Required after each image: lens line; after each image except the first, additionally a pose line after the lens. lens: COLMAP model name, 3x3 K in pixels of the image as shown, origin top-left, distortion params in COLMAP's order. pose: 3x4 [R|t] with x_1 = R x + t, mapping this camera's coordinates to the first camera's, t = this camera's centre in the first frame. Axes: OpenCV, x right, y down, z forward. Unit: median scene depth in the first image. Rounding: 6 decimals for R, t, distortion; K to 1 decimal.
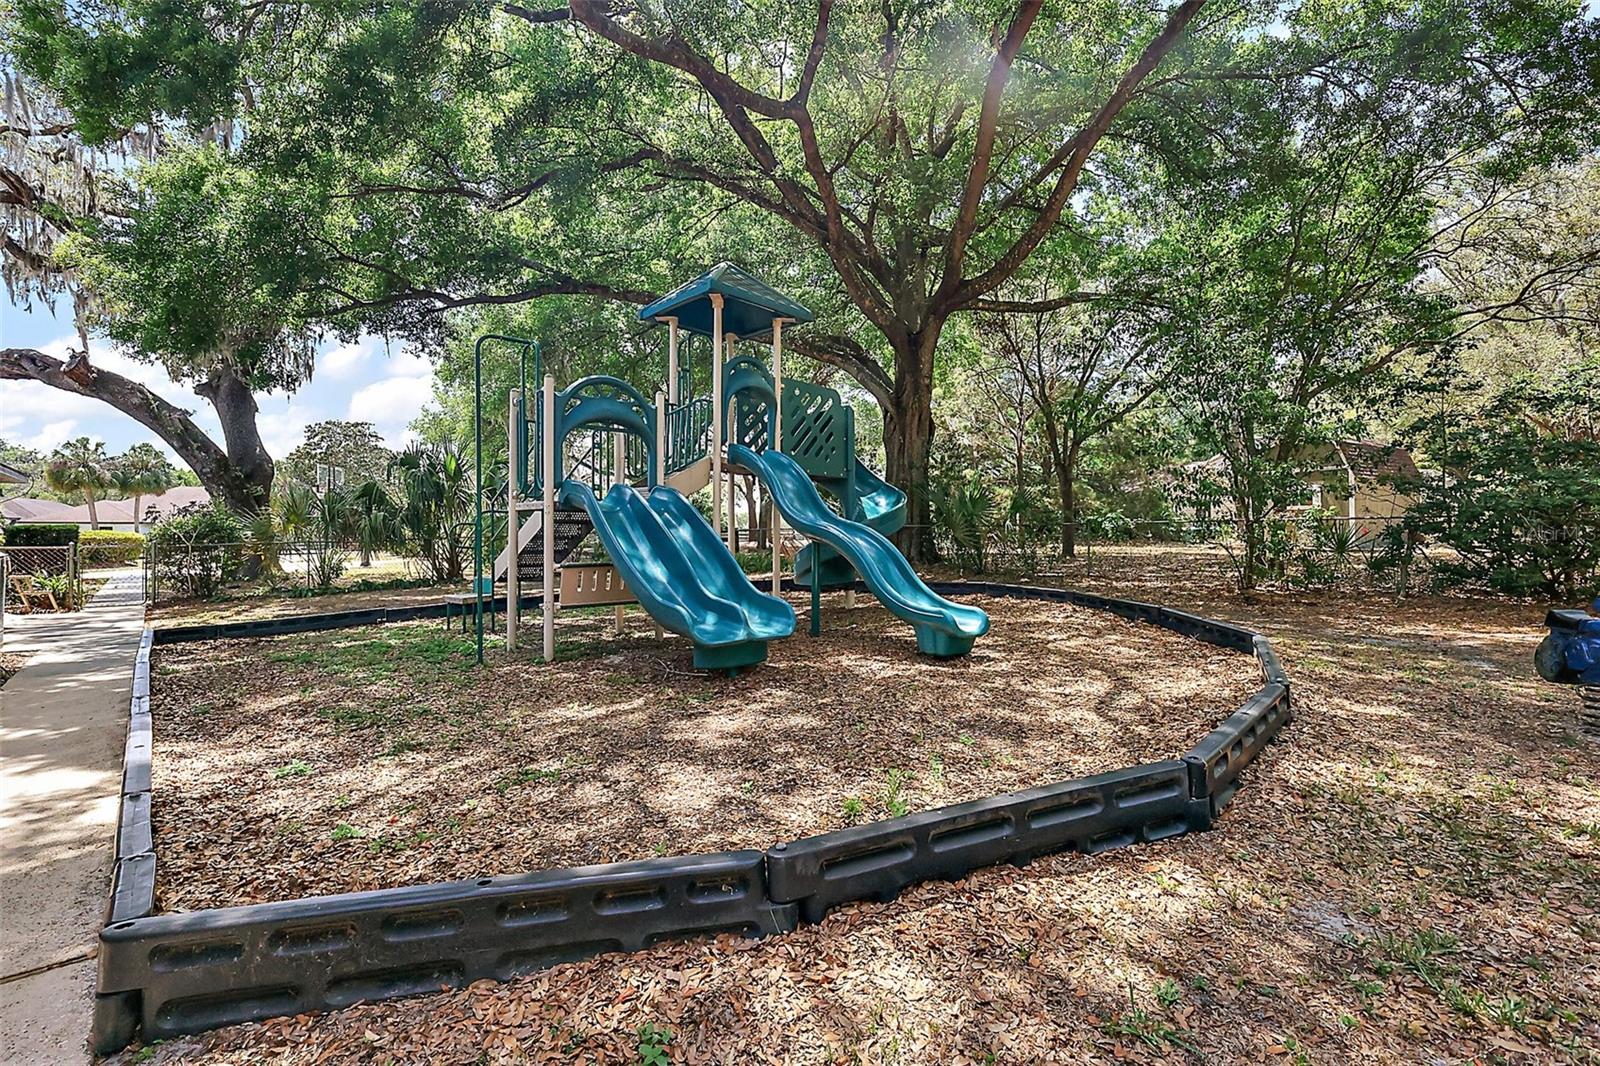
lens RADIAL K [[698.8, 0, 805.1], [0, 698.8, 527.8], [0, 0, 1]] dist [-0.001215, 0.000713]
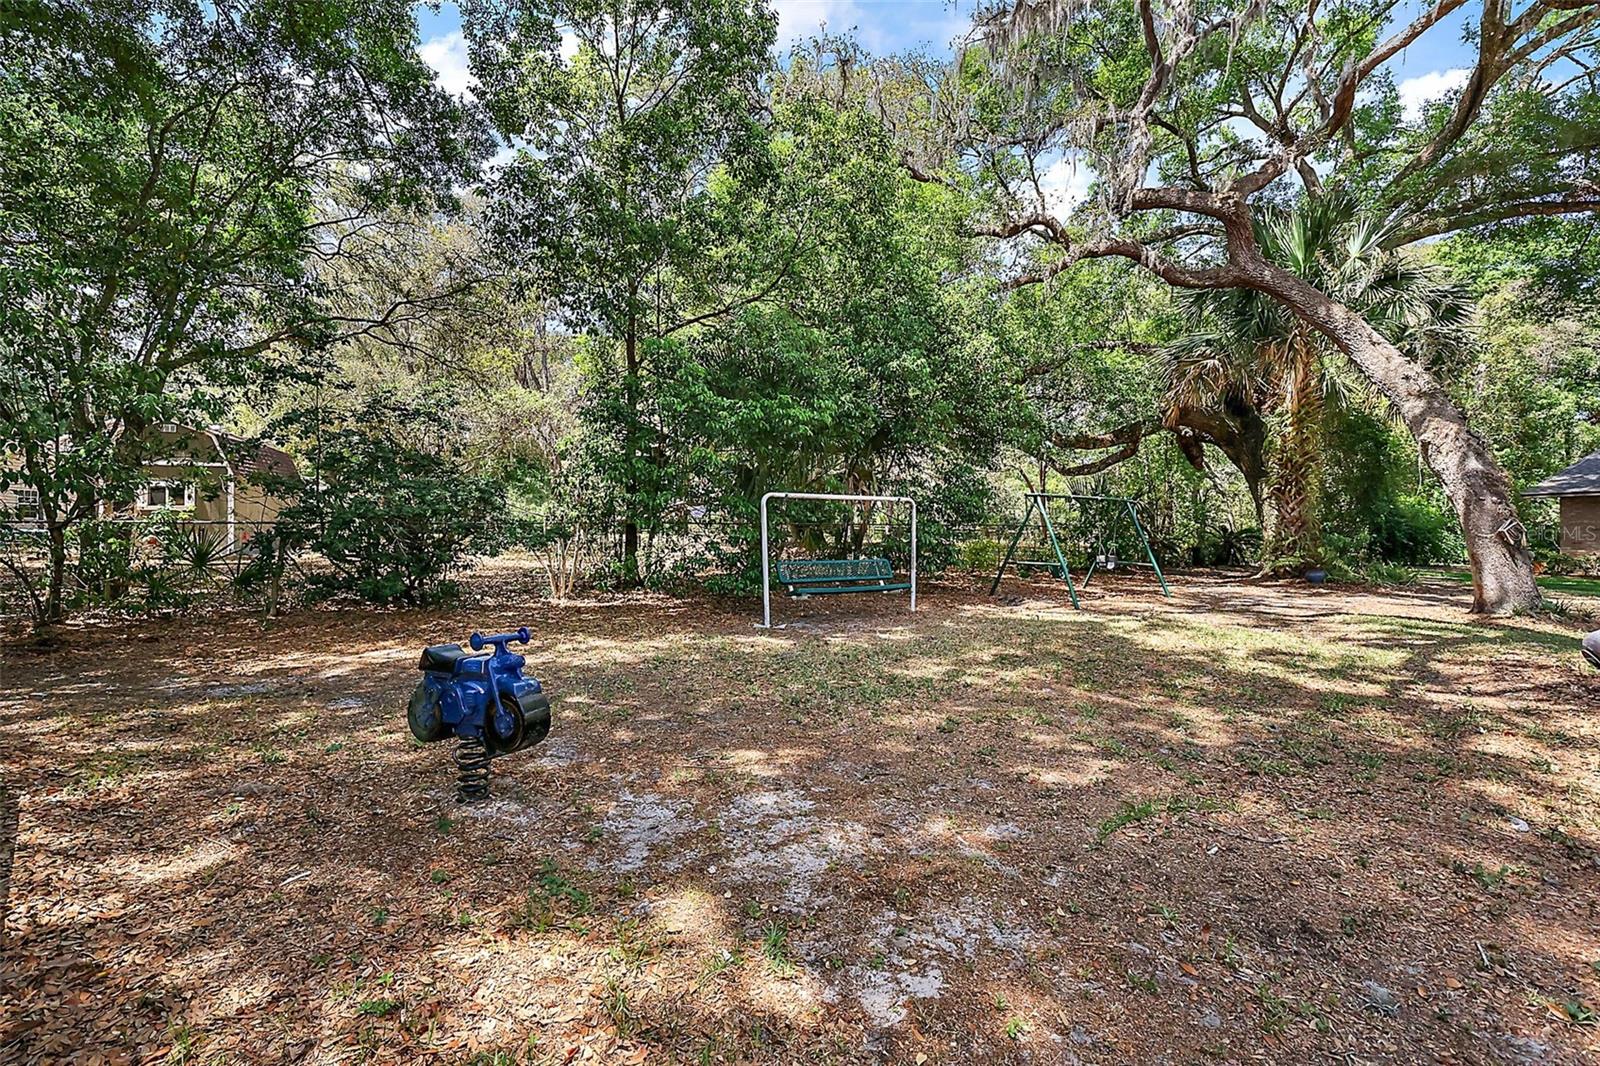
lens RADIAL K [[698.8, 0, 804.9], [0, 698.8, 530.3], [0, 0, 1]] dist [-0.001215, 0.000713]
pose [[0.225090, 0.009066, 0.974296, 0.168054], [-0.007297, 0.999944, -0.007619, -0.004112], [-0.974311, -0.005394, 0.225144, 0.172256]]
